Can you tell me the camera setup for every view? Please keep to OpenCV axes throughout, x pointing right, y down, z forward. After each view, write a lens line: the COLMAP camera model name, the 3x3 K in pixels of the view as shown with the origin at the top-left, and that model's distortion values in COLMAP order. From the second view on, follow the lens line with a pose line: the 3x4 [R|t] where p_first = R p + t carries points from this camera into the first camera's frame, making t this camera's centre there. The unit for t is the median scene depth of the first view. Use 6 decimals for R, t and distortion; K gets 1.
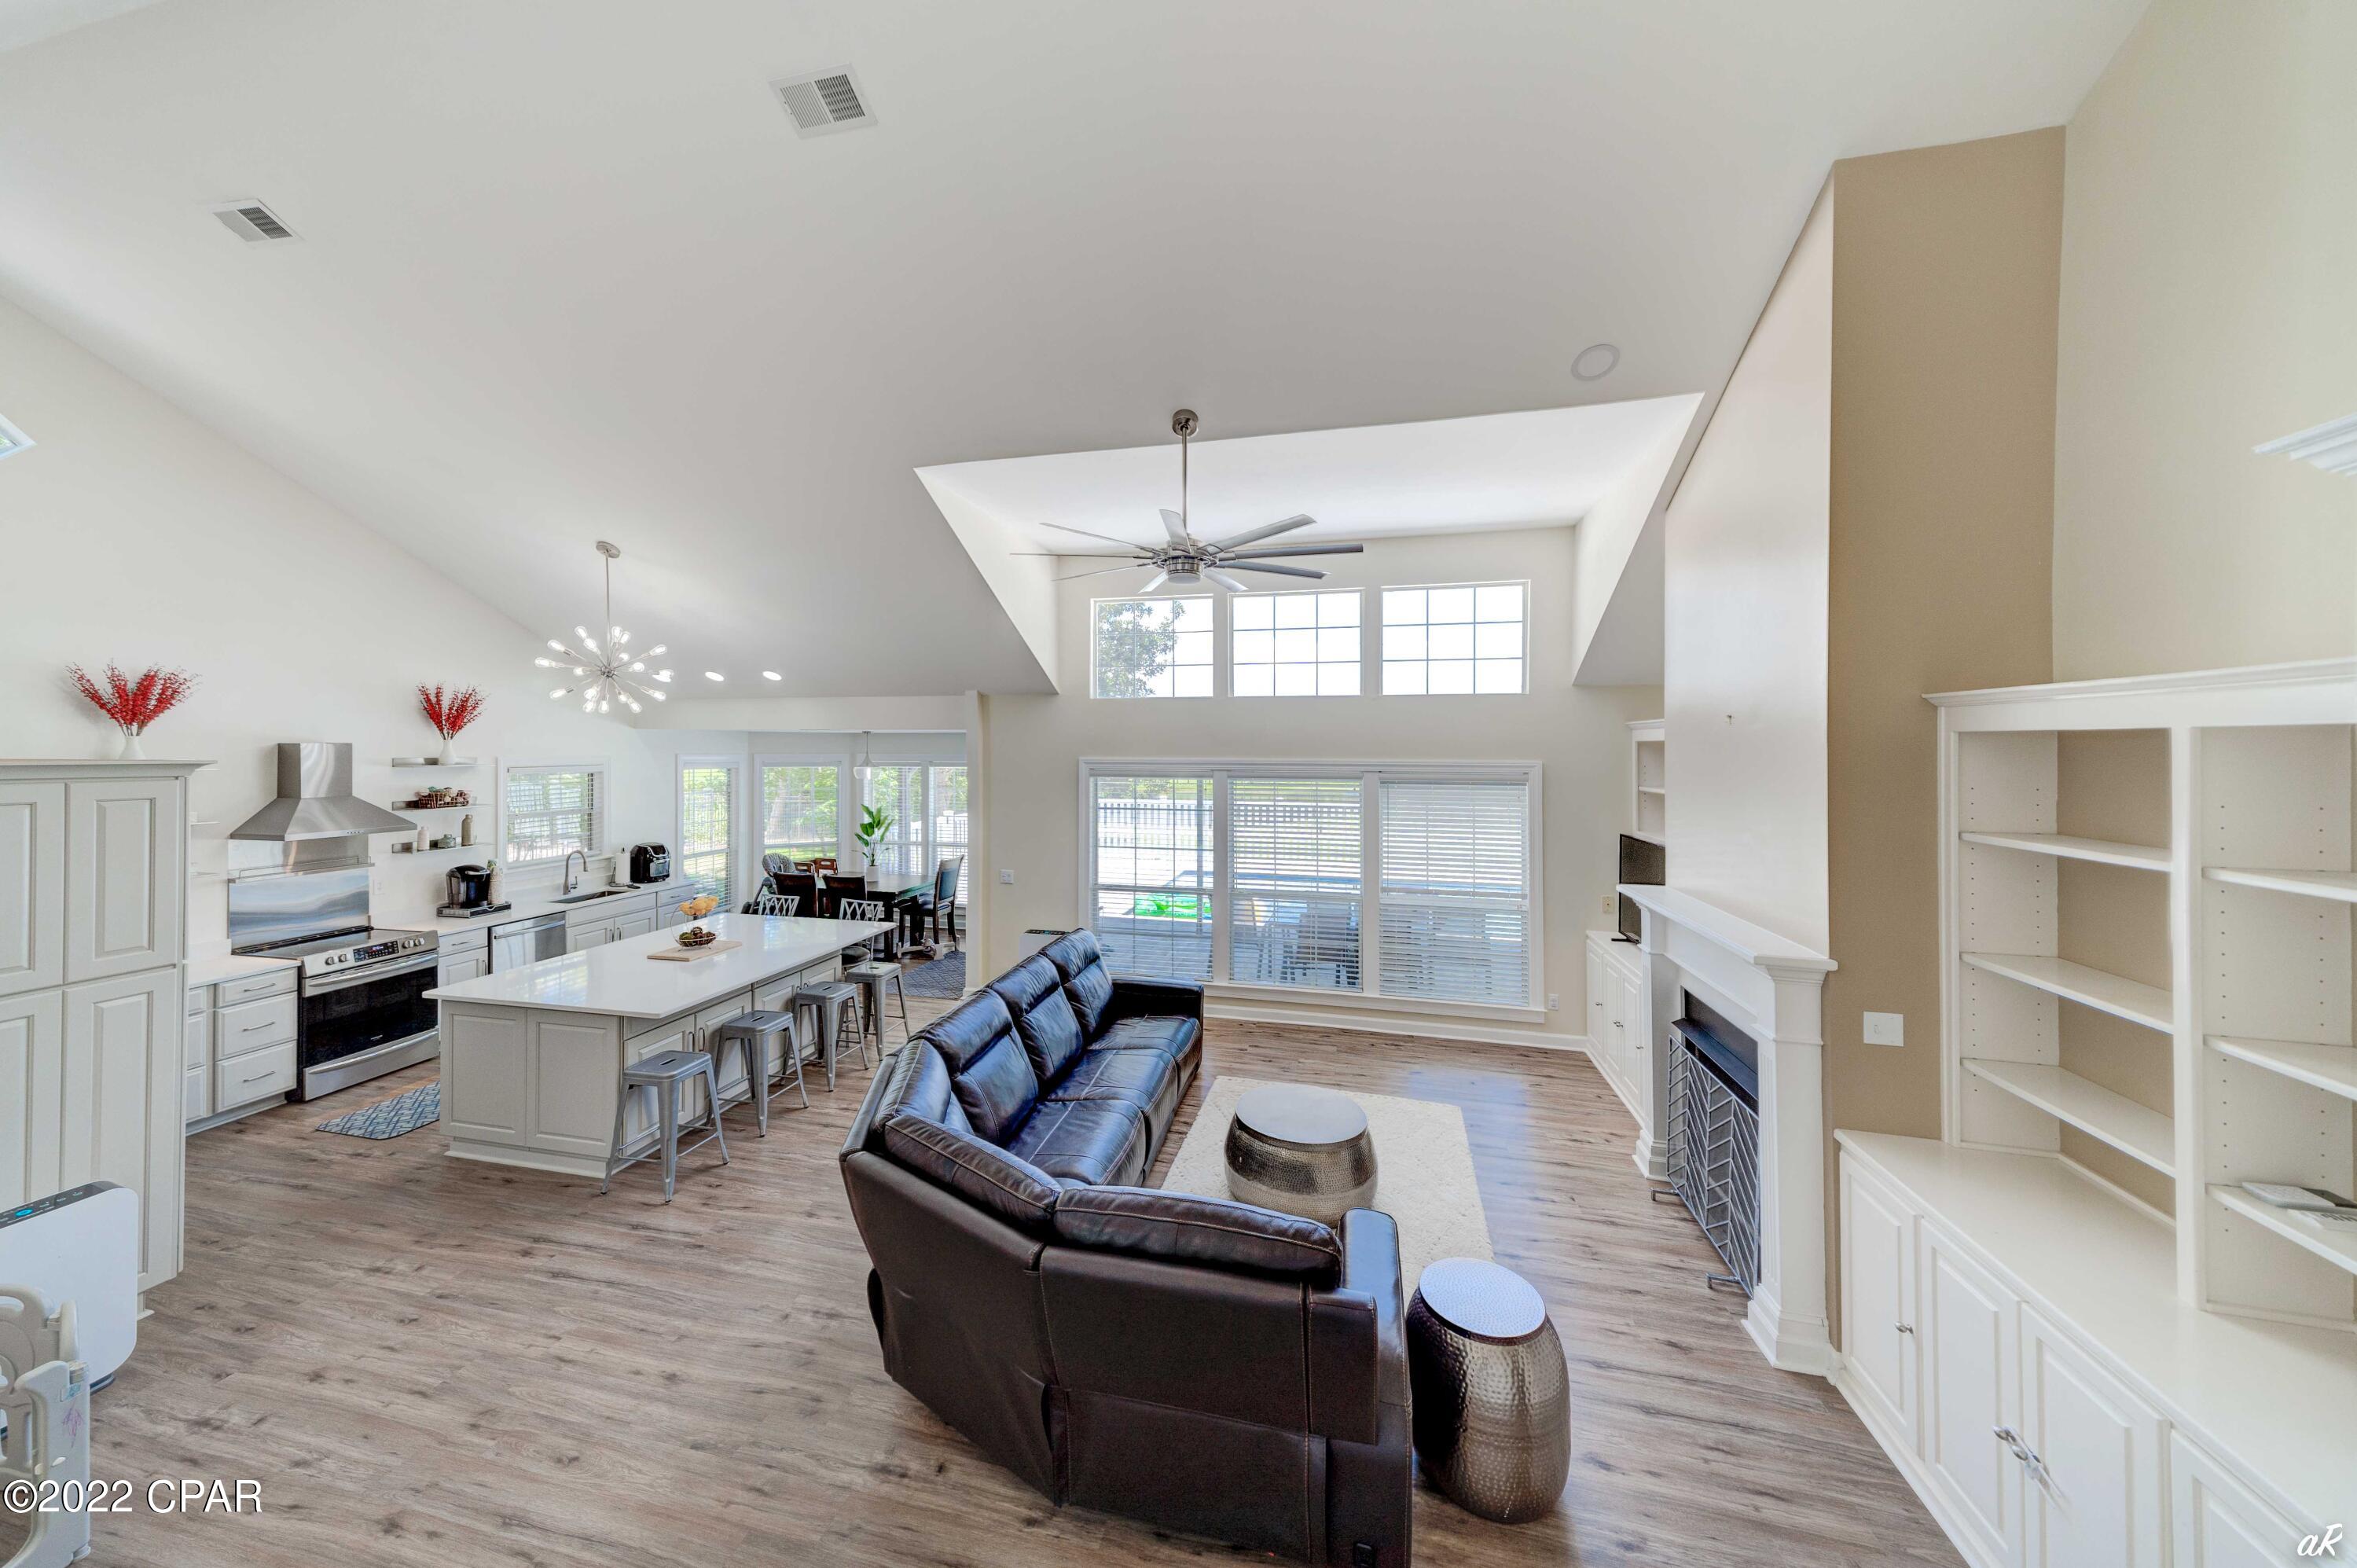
lens RADIAL K [[817.8, 0, 1169.3], [0, 817.8, 753.1], [0, 0, 1]] dist [0.004940, -0.000637]
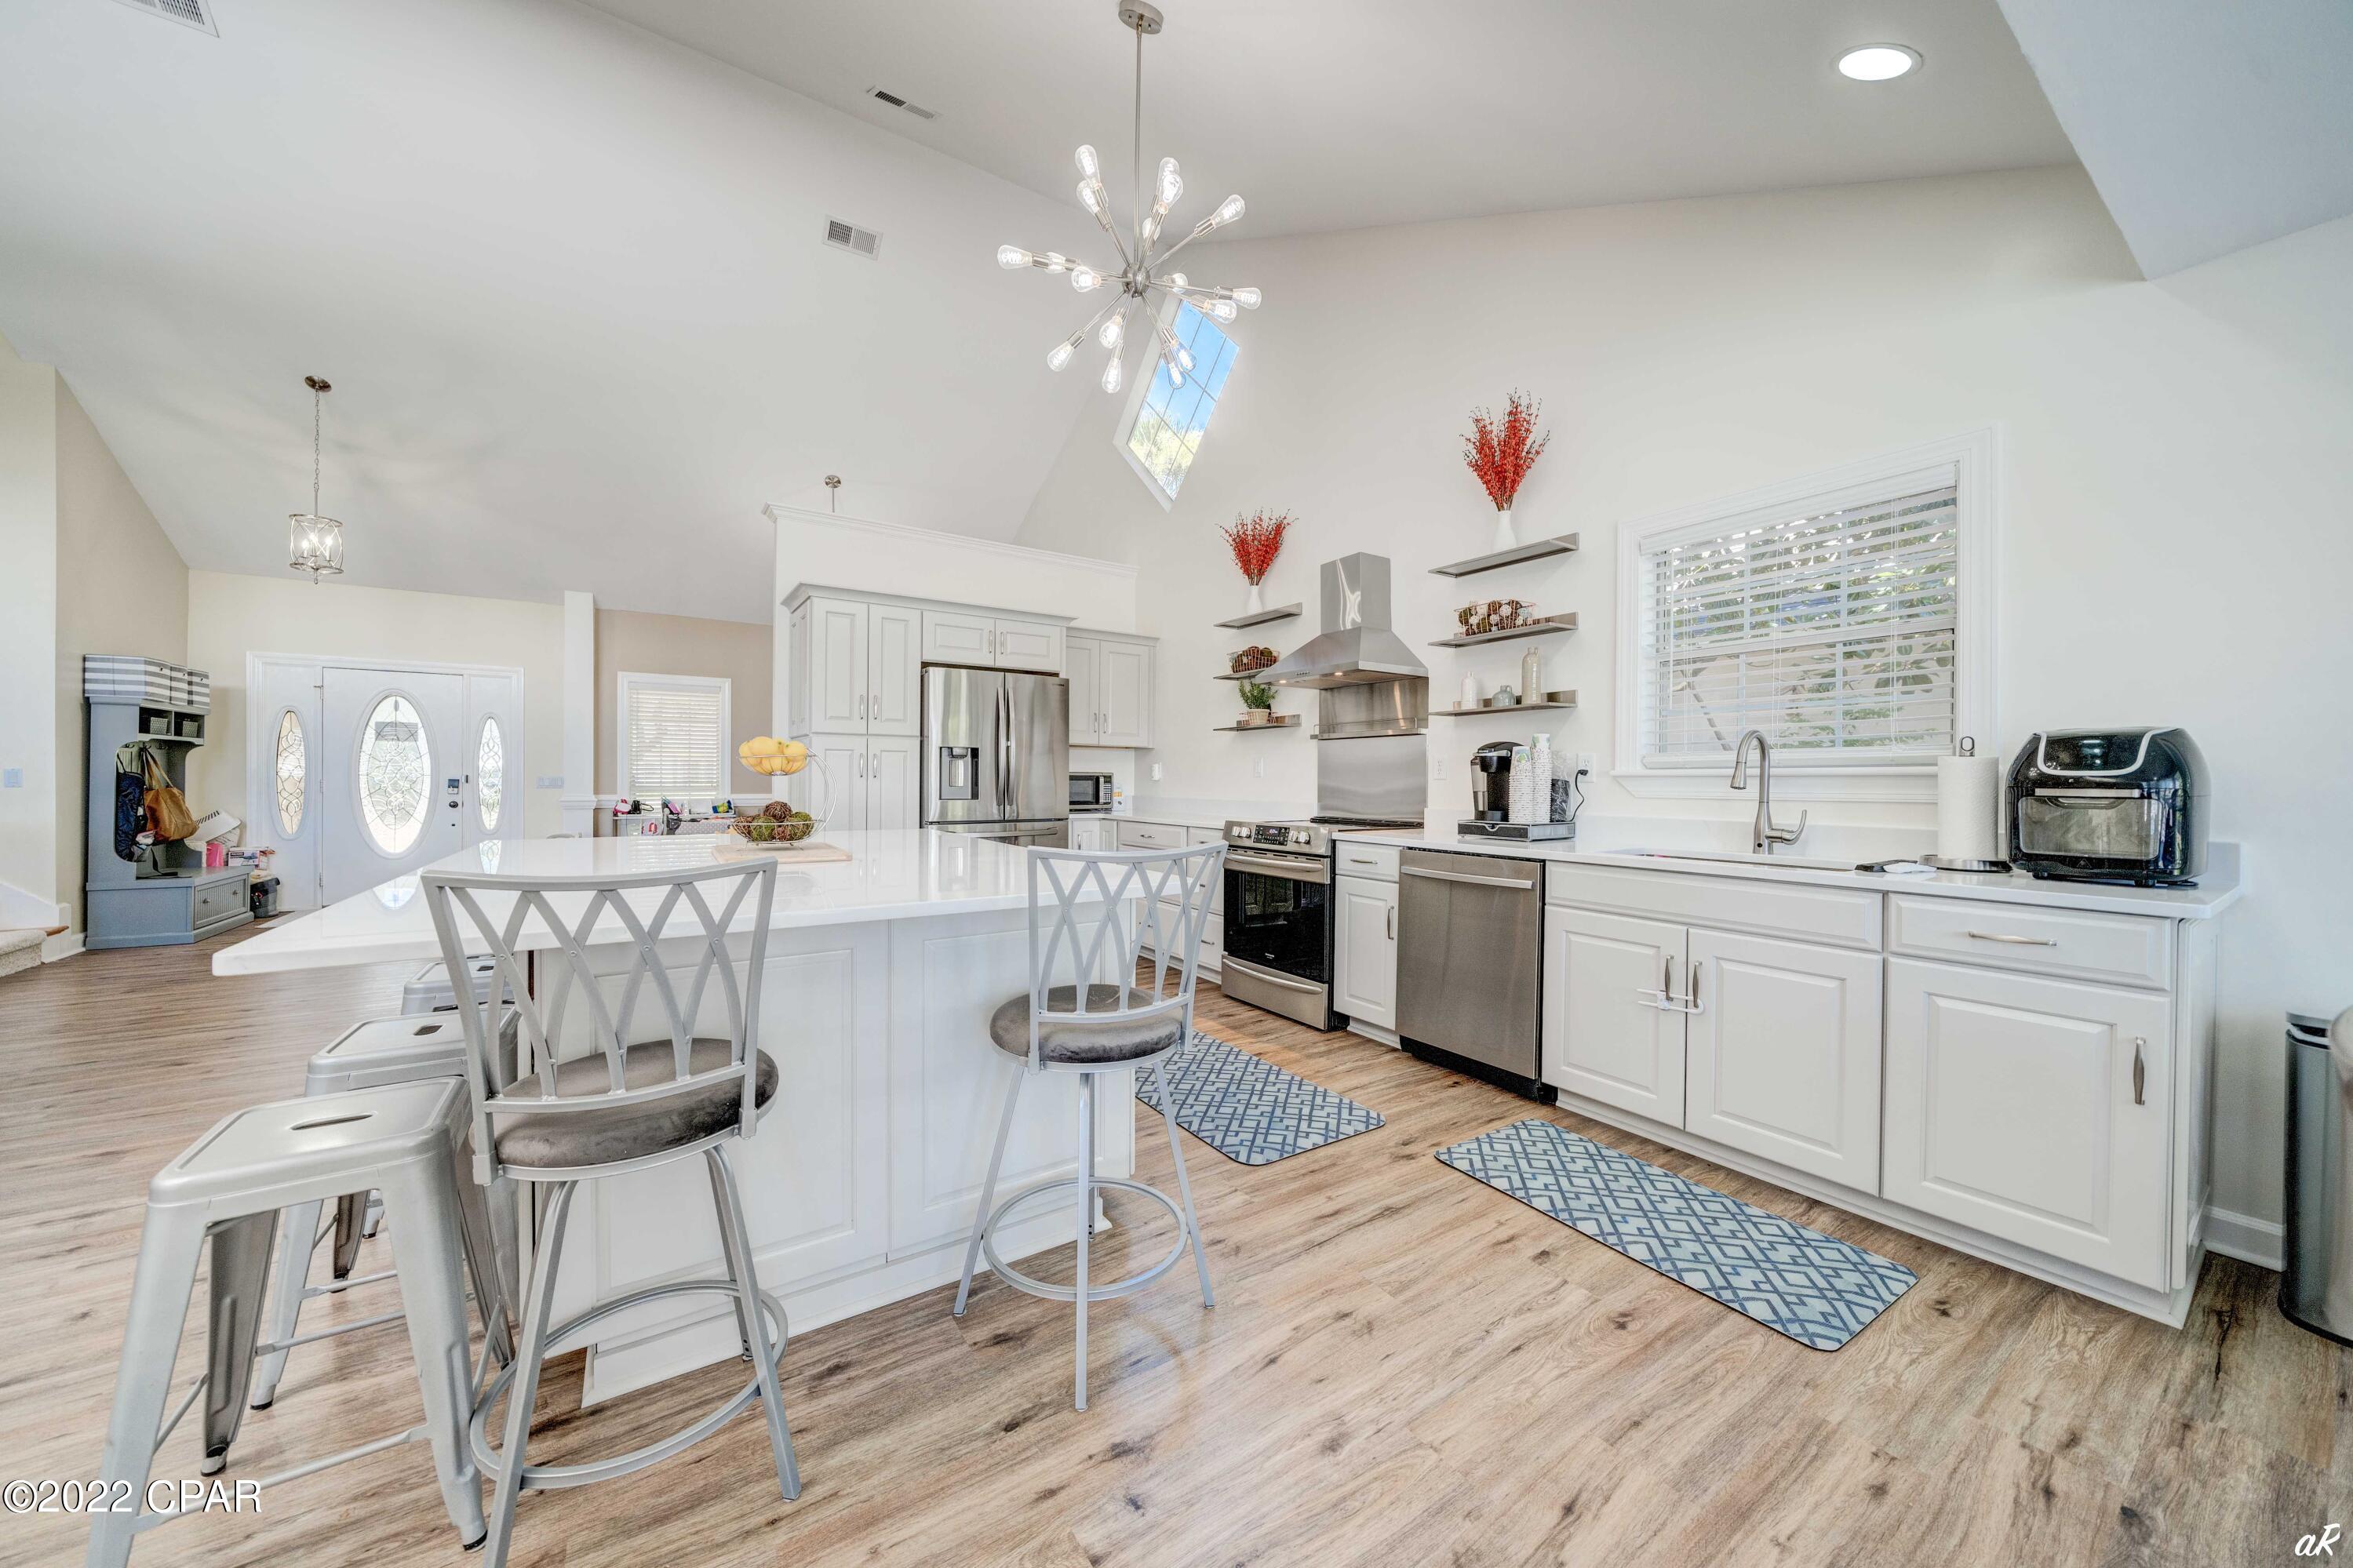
lens RADIAL K [[816.3, 0, 1160.9], [0, 816.3, 783.4], [0, 0, 1]] dist [0.004940, -0.000637]
pose [[-0.698301, -0.002842, -0.715798, -0.417853], [-0.016111, 0.999801, 0.011748, 0.203196], [0.715622, 0.019736, -0.698208, 1.530762]]
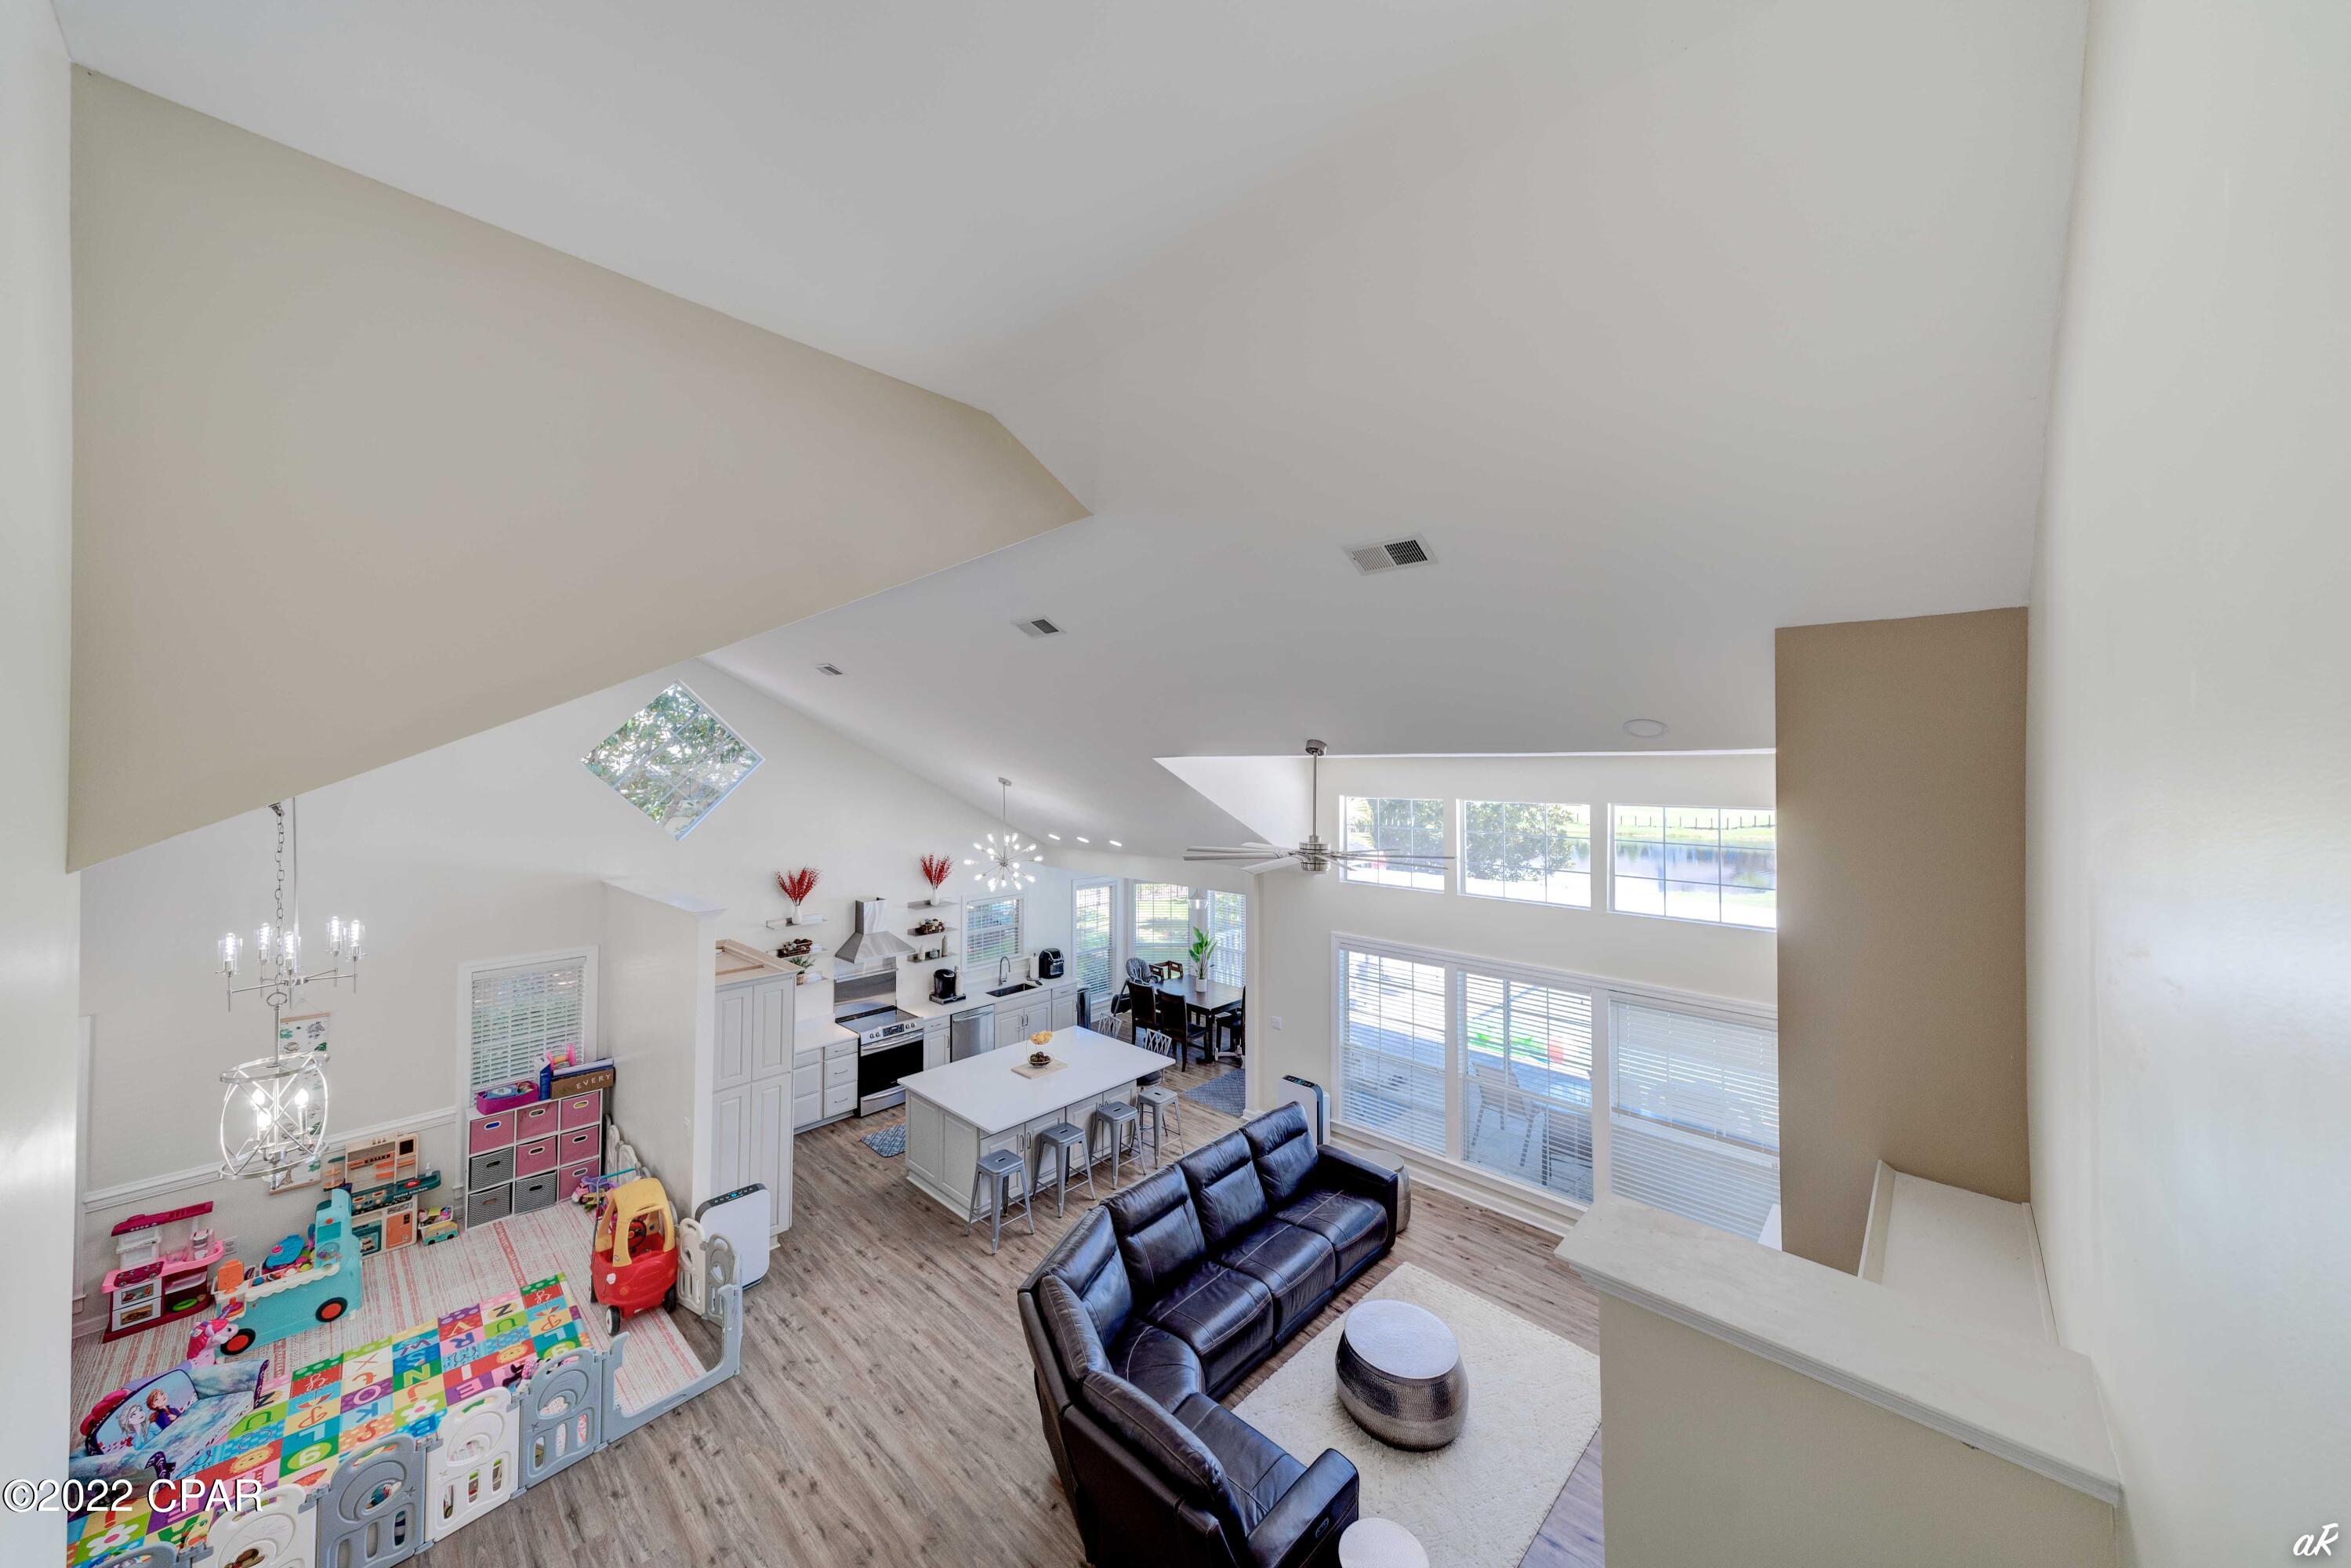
lens RADIAL K [[815.8, 0, 1163.9], [0, 815.8, 751.1], [0, 0, 1]] dist [0.004940, -0.000637]
pose [[0.859646, -0.009839, -0.510796, 0.392422], [-0.001353, 0.999767, -0.021534, -0.314969], [0.510889, 0.019203, 0.859432, -0.171410]]
